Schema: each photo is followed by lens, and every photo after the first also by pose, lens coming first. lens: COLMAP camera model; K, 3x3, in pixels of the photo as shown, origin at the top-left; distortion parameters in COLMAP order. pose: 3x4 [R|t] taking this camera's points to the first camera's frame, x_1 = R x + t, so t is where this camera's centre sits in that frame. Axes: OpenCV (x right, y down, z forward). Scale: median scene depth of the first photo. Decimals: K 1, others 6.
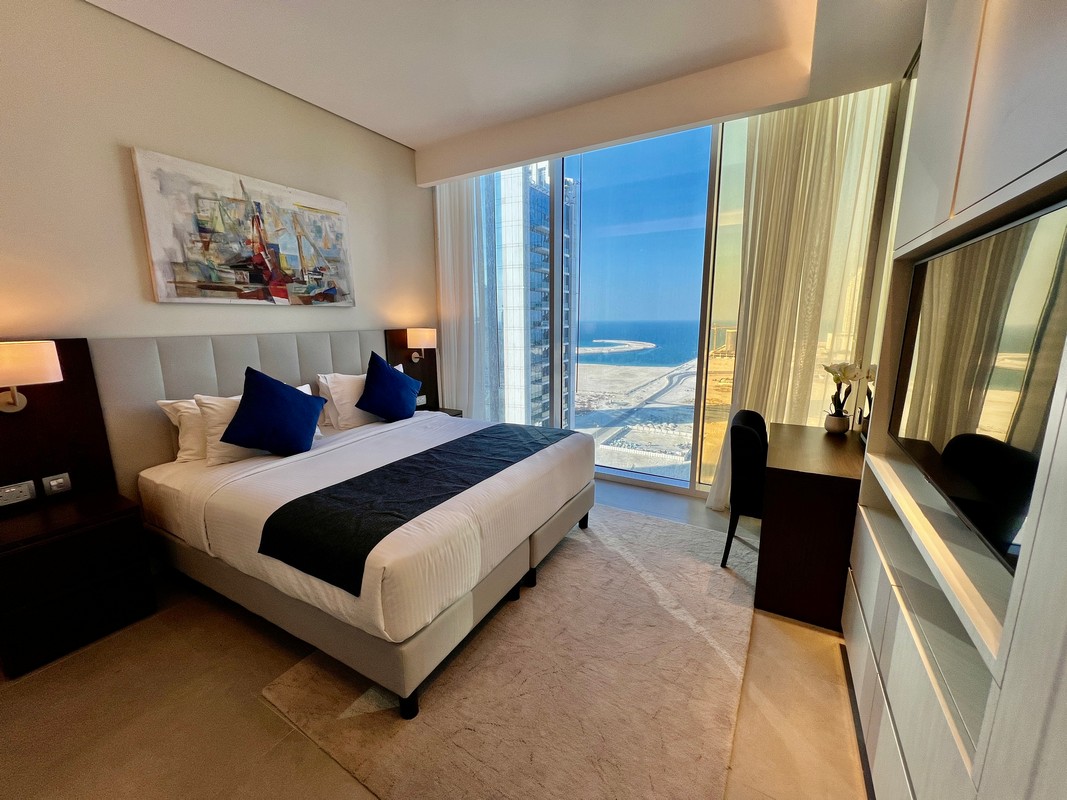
lens RADIAL K [[427.6, 0, 529.9], [0, 427.6, 397.0], [0, 0, 1]] dist [-0.001221, 0.000225]
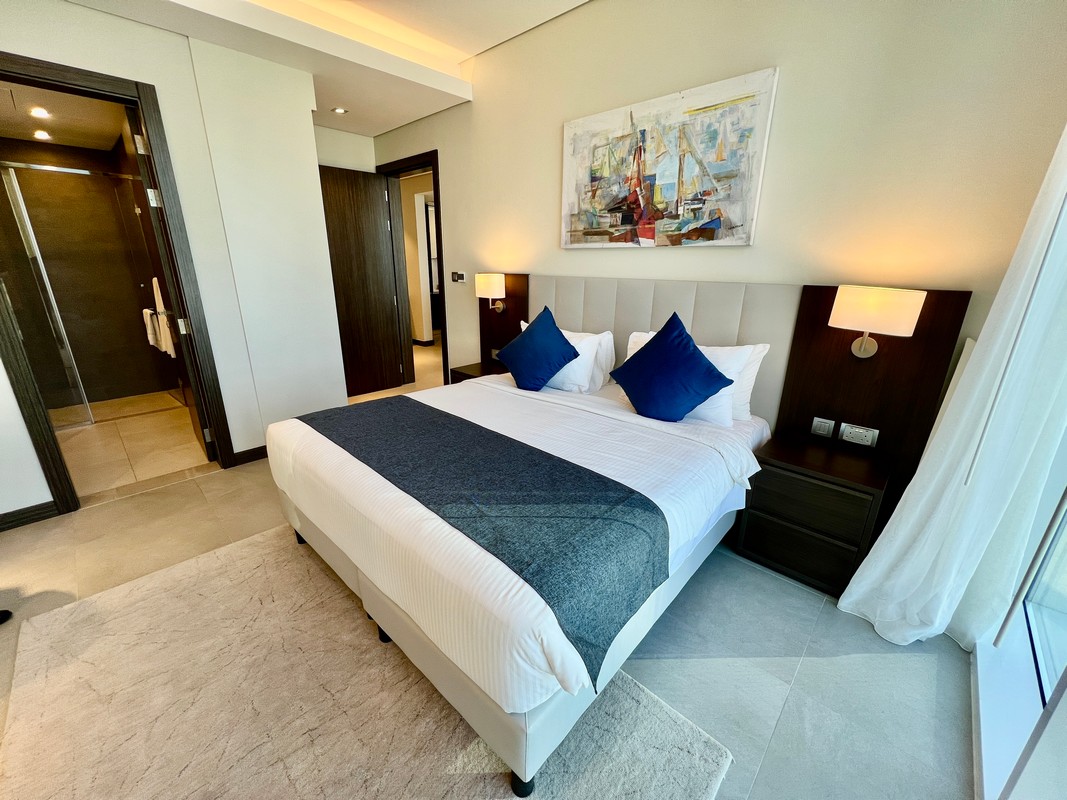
lens RADIAL K [[427.6, 0, 529.9], [0, 427.6, 397.0], [0, 0, 1]] dist [-0.001221, 0.000225]
pose [[-0.226598, 0.280049, -0.932859, 0.408711], [-0.196480, 0.924939, 0.325398, -0.177158], [0.953965, 0.257023, -0.154565, 1.036259]]
